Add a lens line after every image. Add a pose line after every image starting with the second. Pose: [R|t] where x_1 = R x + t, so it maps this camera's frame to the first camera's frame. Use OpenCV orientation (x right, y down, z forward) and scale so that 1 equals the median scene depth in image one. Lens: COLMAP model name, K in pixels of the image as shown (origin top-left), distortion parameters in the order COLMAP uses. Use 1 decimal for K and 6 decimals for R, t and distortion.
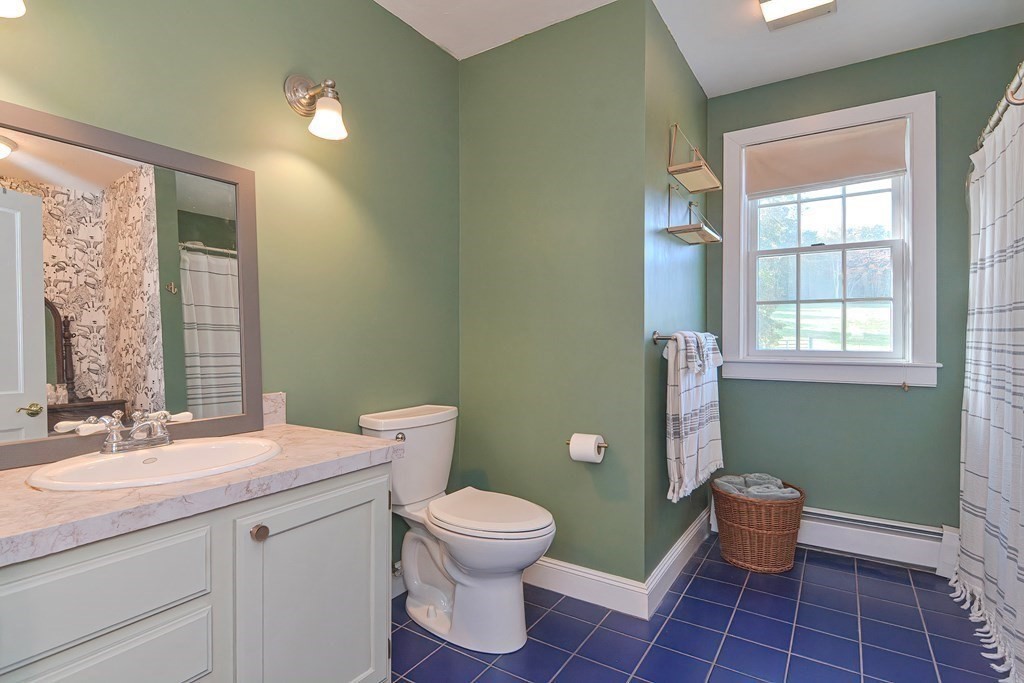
lens RADIAL K [[501.5, 0, 512.0], [0, 501.5, 341.5], [0, 0, 1]] dist [-0.000330, -0.001700]
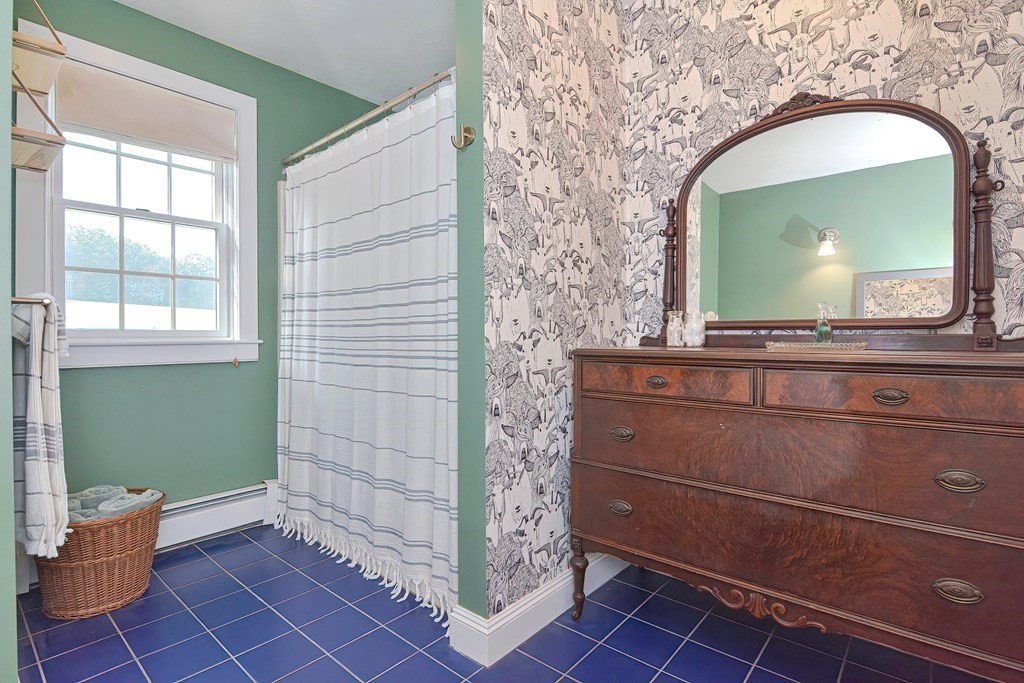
lens RADIAL K [[500.6, 0, 506.0], [0, 500.6, 334.3], [0, 0, 1]] dist [-0.004137, -0.001177]
pose [[0.154118, -0.005251, 0.988039, -0.184023], [0.005134, 0.999977, 0.004514, 0.028754], [-0.988039, 0.004377, 0.154141, 0.272011]]
